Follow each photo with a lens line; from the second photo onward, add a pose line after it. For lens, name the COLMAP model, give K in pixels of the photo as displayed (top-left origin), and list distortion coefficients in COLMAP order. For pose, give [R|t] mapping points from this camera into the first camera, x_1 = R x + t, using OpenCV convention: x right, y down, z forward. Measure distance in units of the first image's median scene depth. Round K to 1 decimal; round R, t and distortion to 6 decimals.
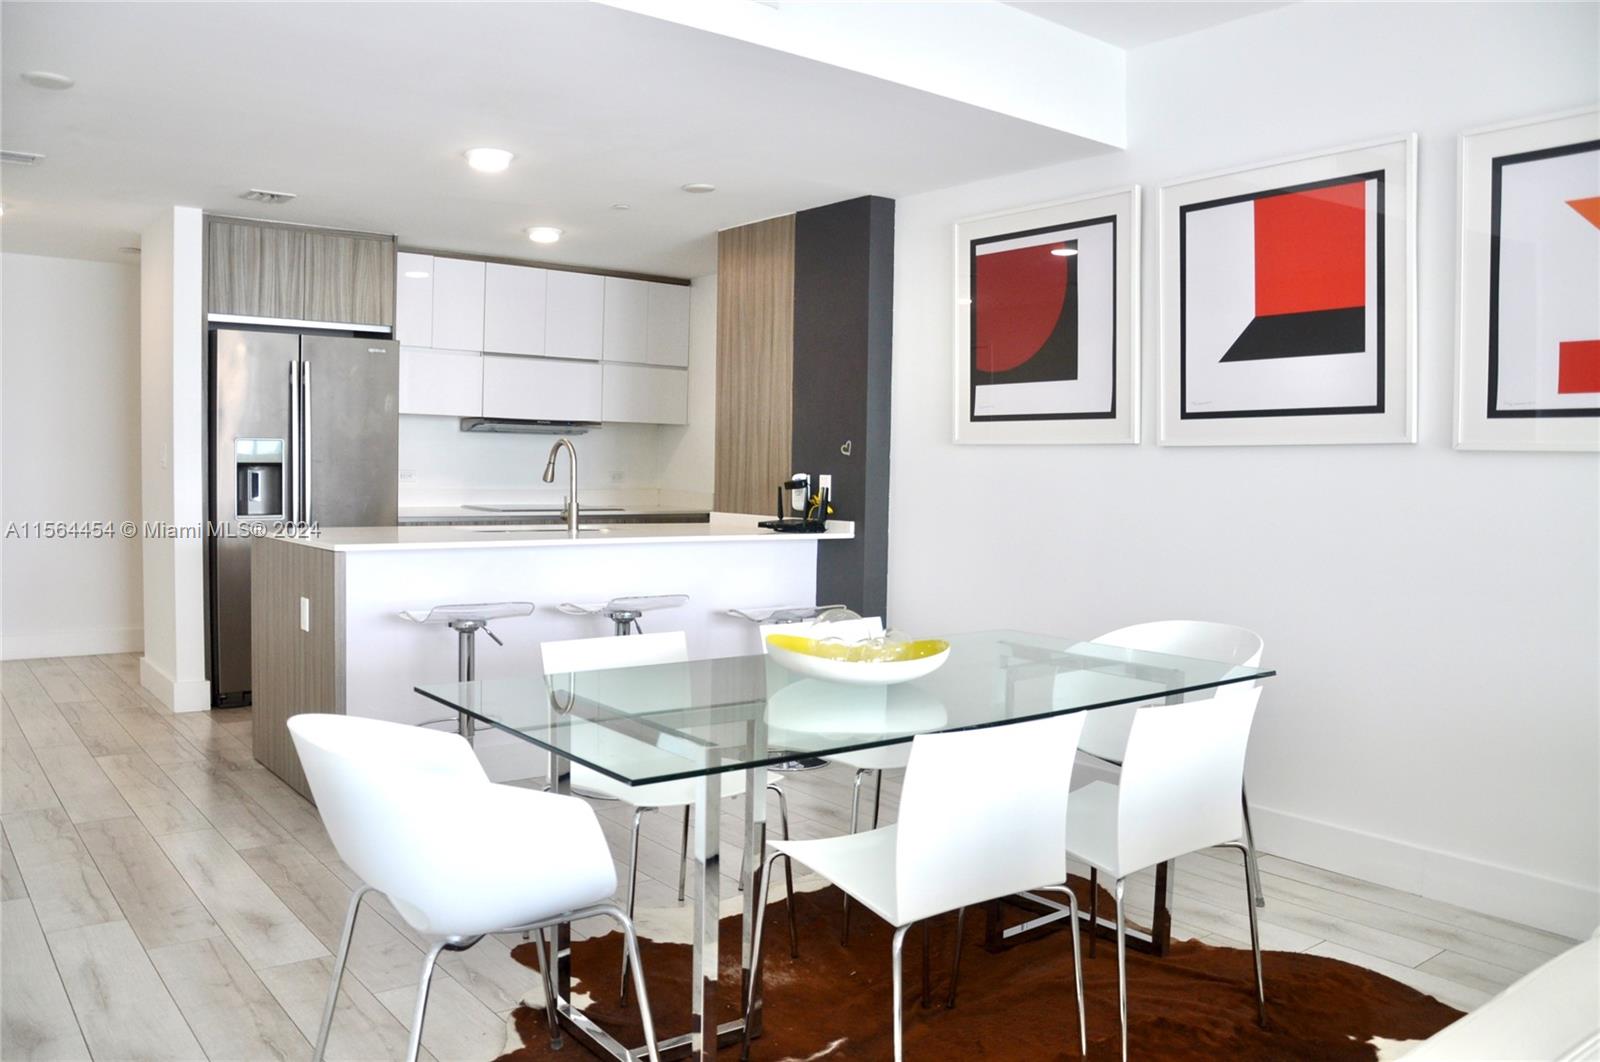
lens RADIAL K [[1223.6, 0, 800.0], [0, 1223.6, 531.0], [0, 0, 1]] dist [-0.174710, 0.143010]
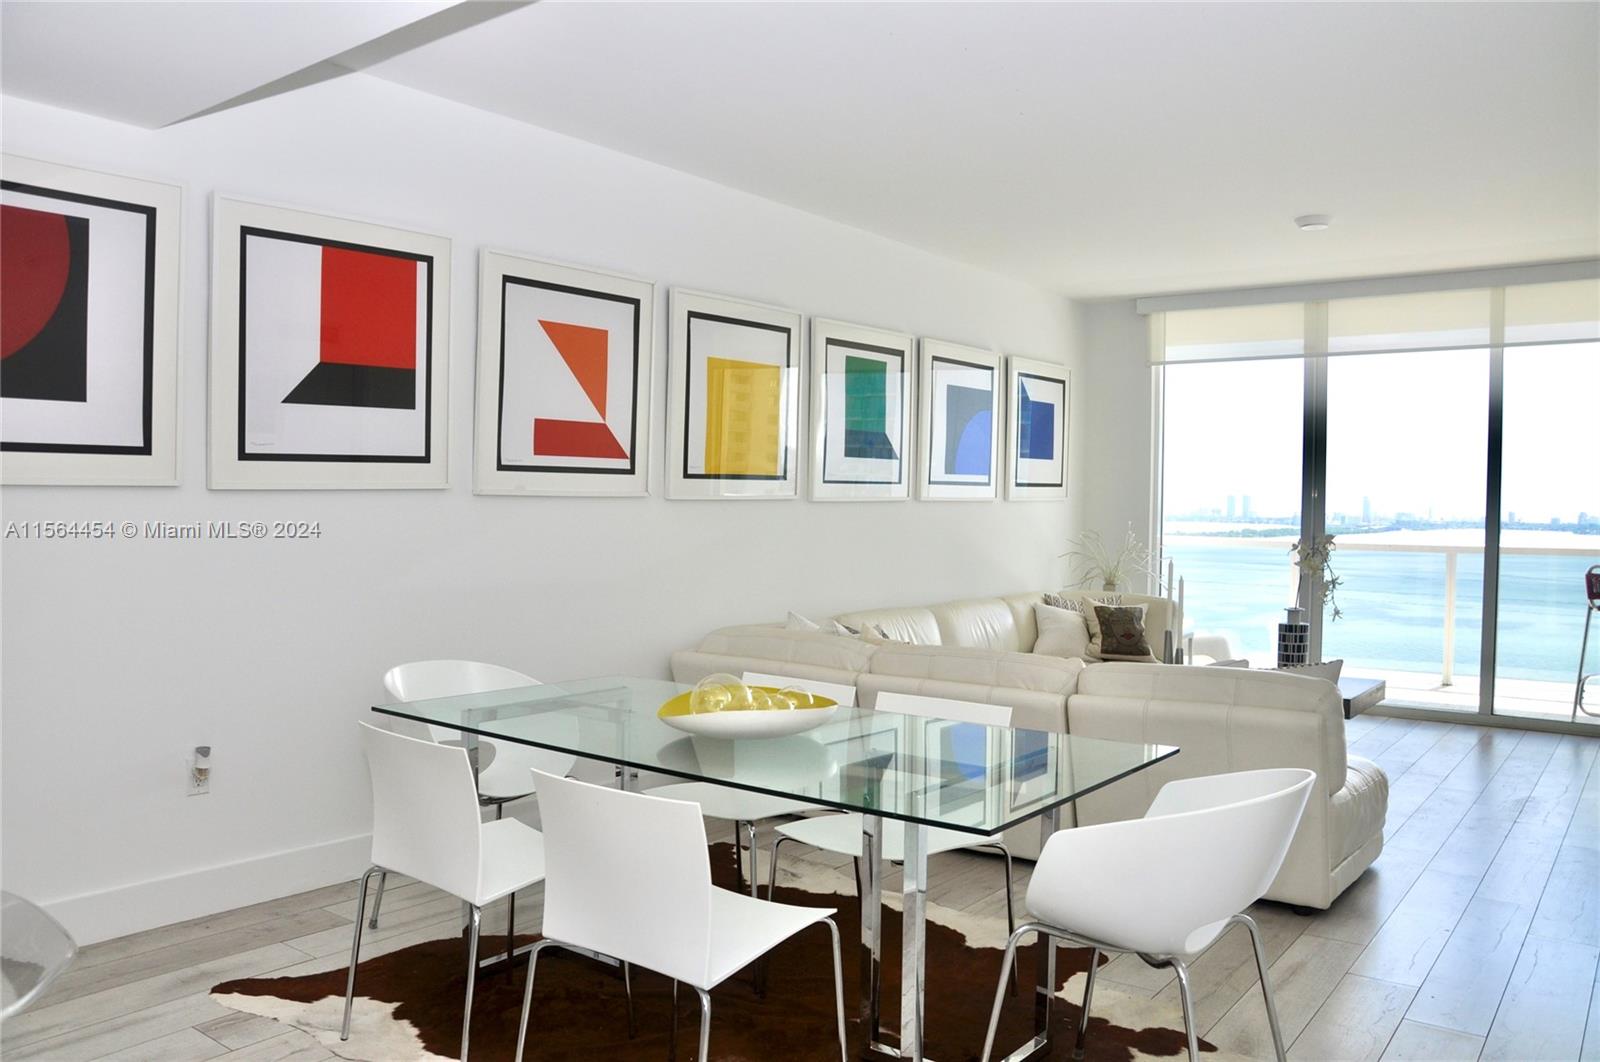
lens RADIAL K [[1223.6, 0, 800.0], [0, 1223.6, 531.0], [0, 0, 1]] dist [-0.174710, 0.143010]
pose [[-0.252289, -0.037756, 0.966915, -0.503147], [0.043761, 0.997771, 0.050379, -0.050231], [-0.966662, 0.055023, -0.250075, 0.623547]]
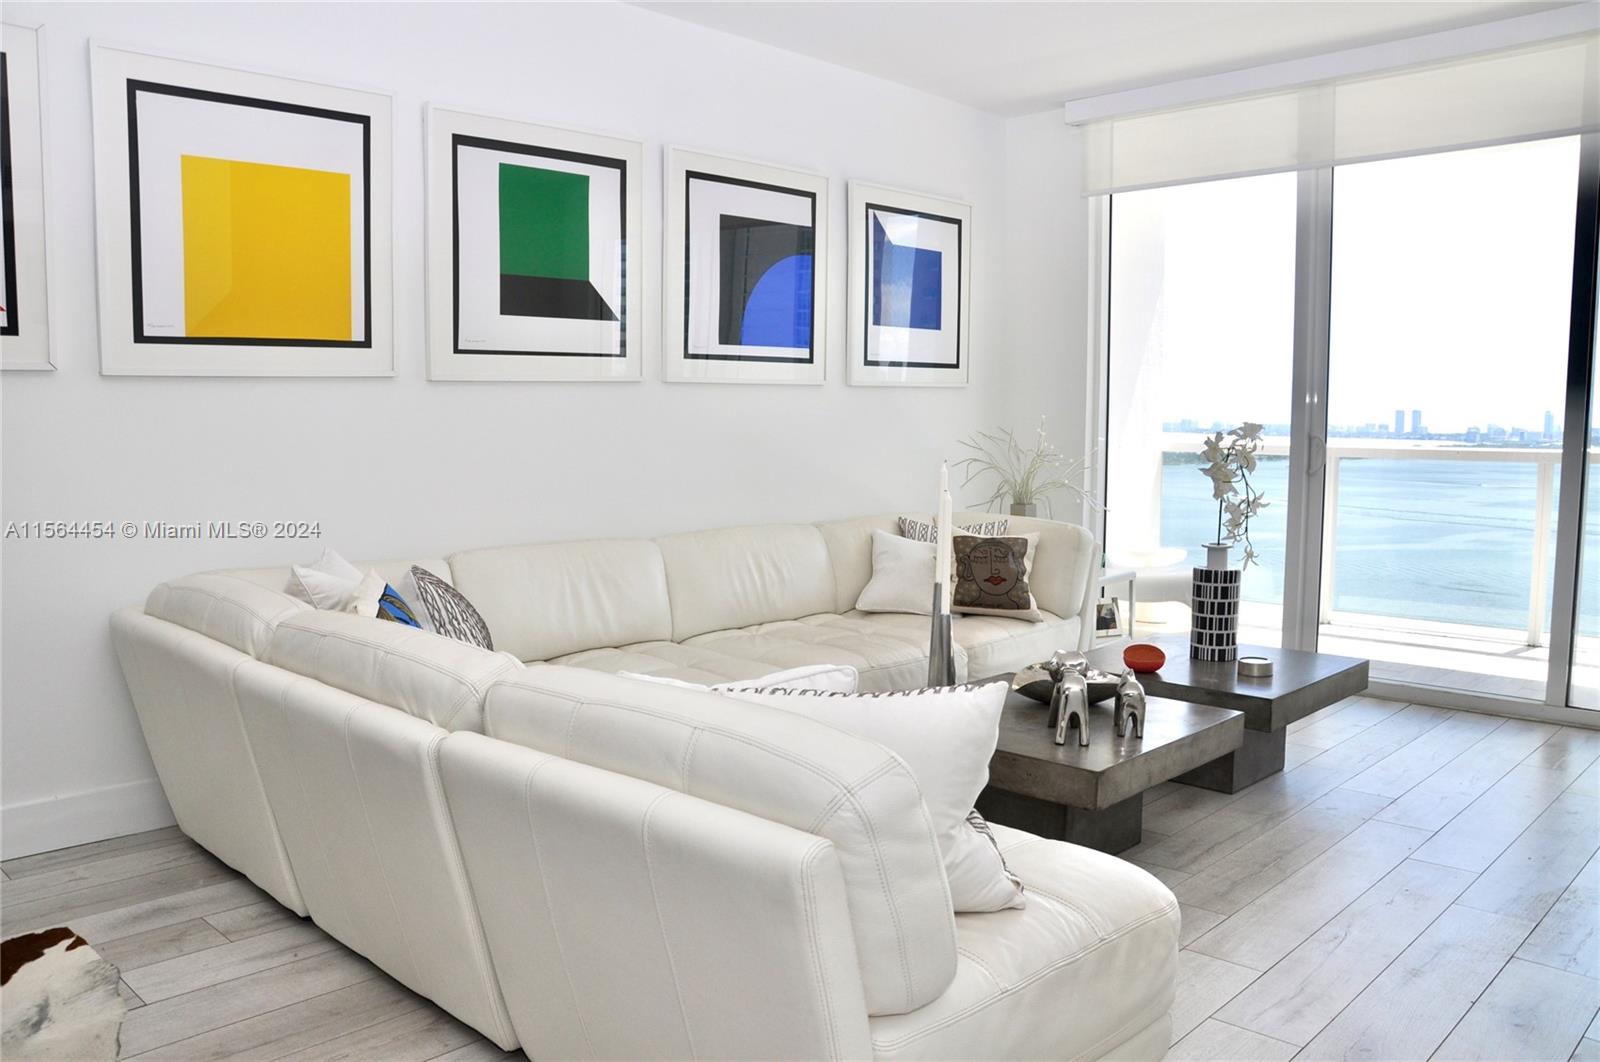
lens RADIAL K [[1275.7, 0, 772.3], [0, 1275.7, 526.5], [0, 0, 1]] dist [-0.165688, 0.147460]
pose [[-0.123445, -0.106506, 0.986619, -0.213606], [0.048122, 0.992412, 0.113153, -0.008472], [-0.991184, 0.061446, -0.117383, 0.215995]]
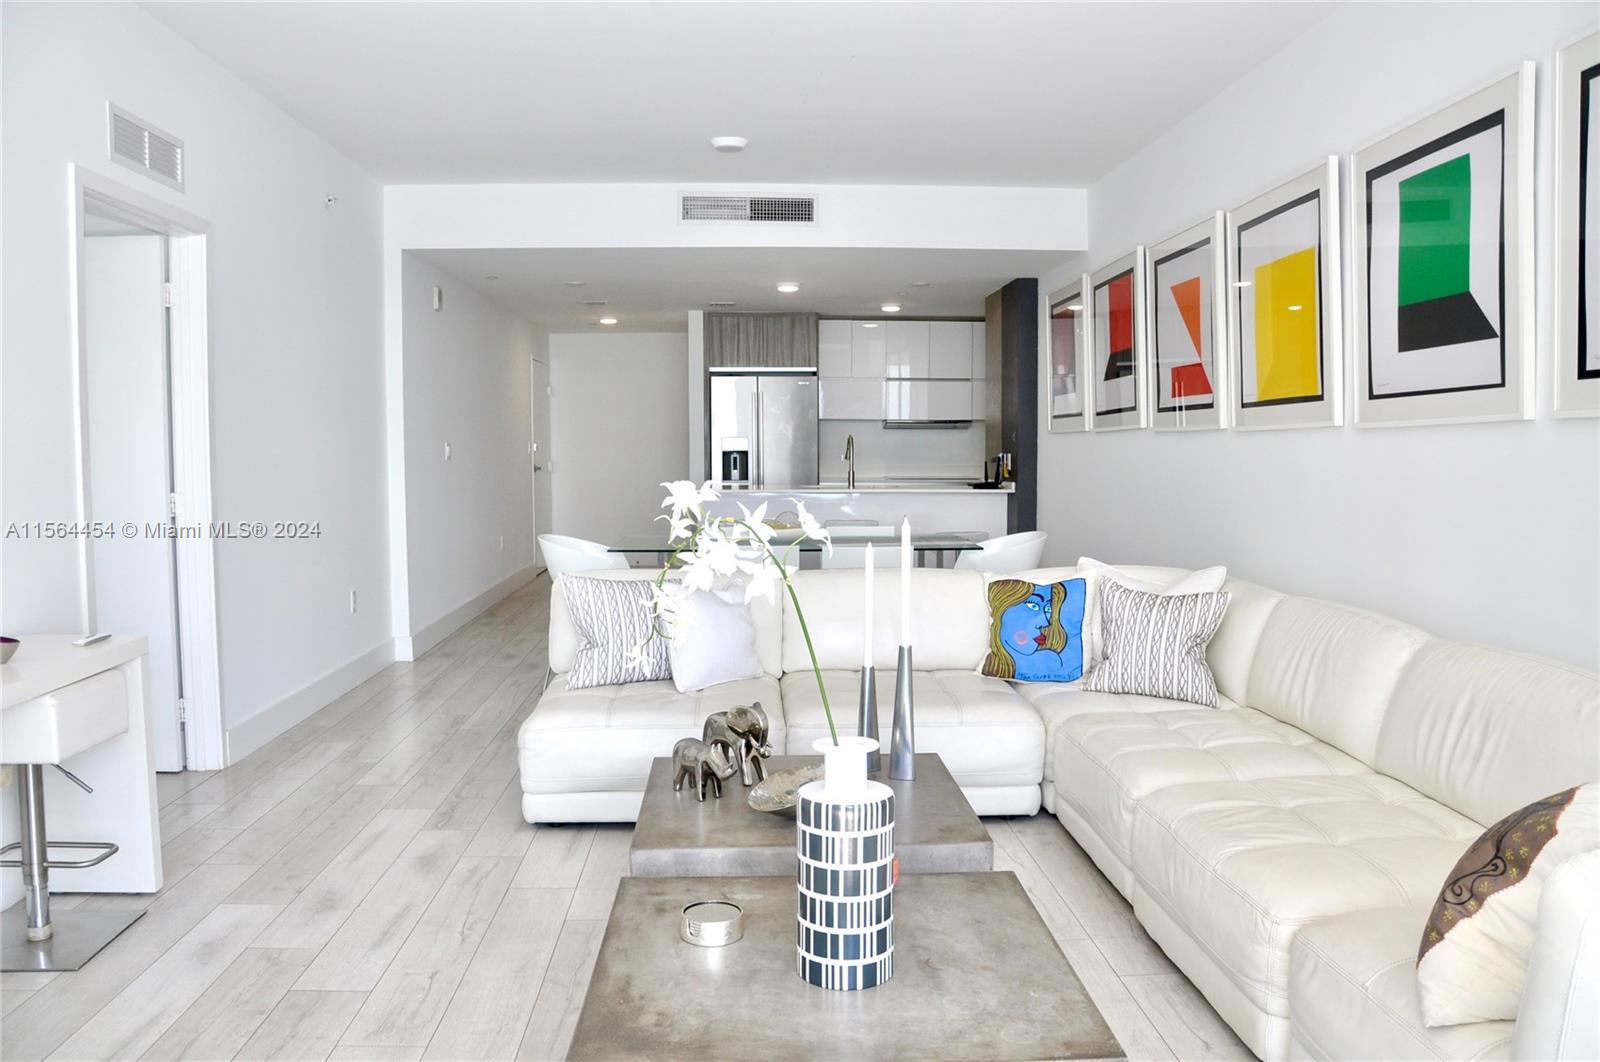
lens RADIAL K [[1223.6, 0, 800.0], [0, 1223.6, 531.0], [0, 0, 1]] dist [-0.174710, 0.143010]
pose [[0.815794, 0.019532, -0.578012, 0.728230], [-0.013611, 0.999801, 0.014574, 0.036558], [0.578182, -0.004022, 0.815898, -0.459535]]
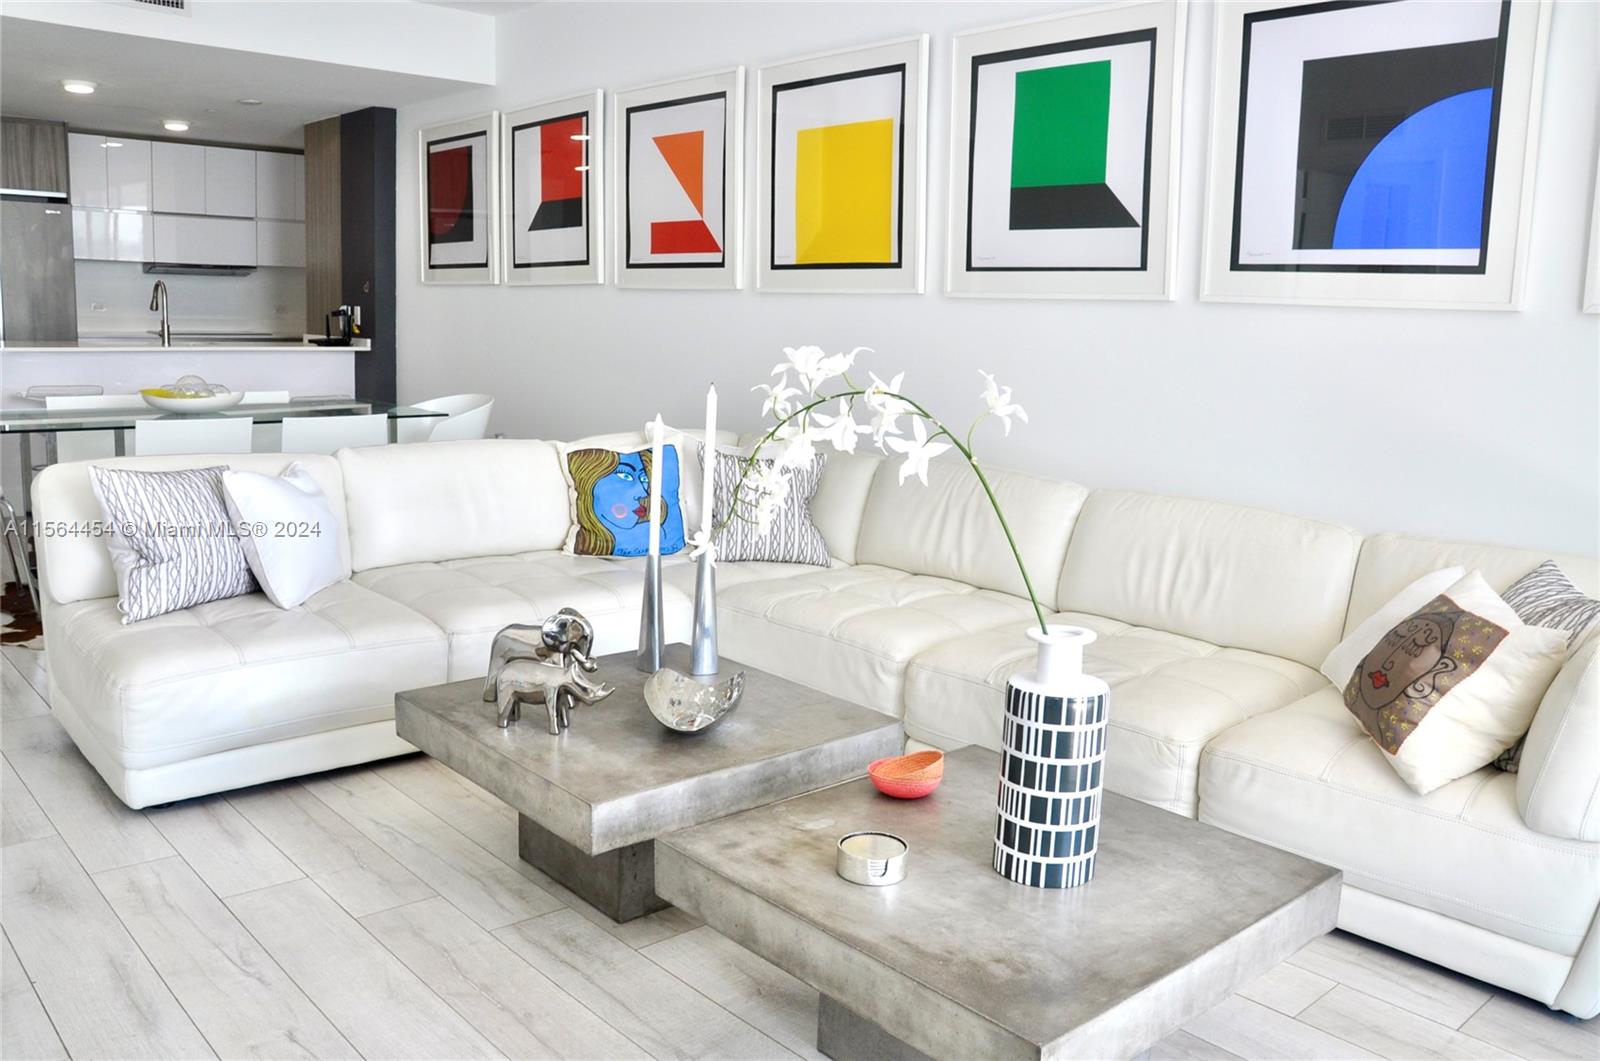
lens RADIAL K [[1275.7, 0, 772.3], [0, 1275.7, 526.0], [0, 0, 1]] dist [-0.165688, 0.147460]
pose [[0.998272, 0.006015, 0.058456, 0.424935], [-0.012750, 0.993221, 0.115538, 0.034303], [-0.057365, -0.116084, 0.991581, -0.503880]]
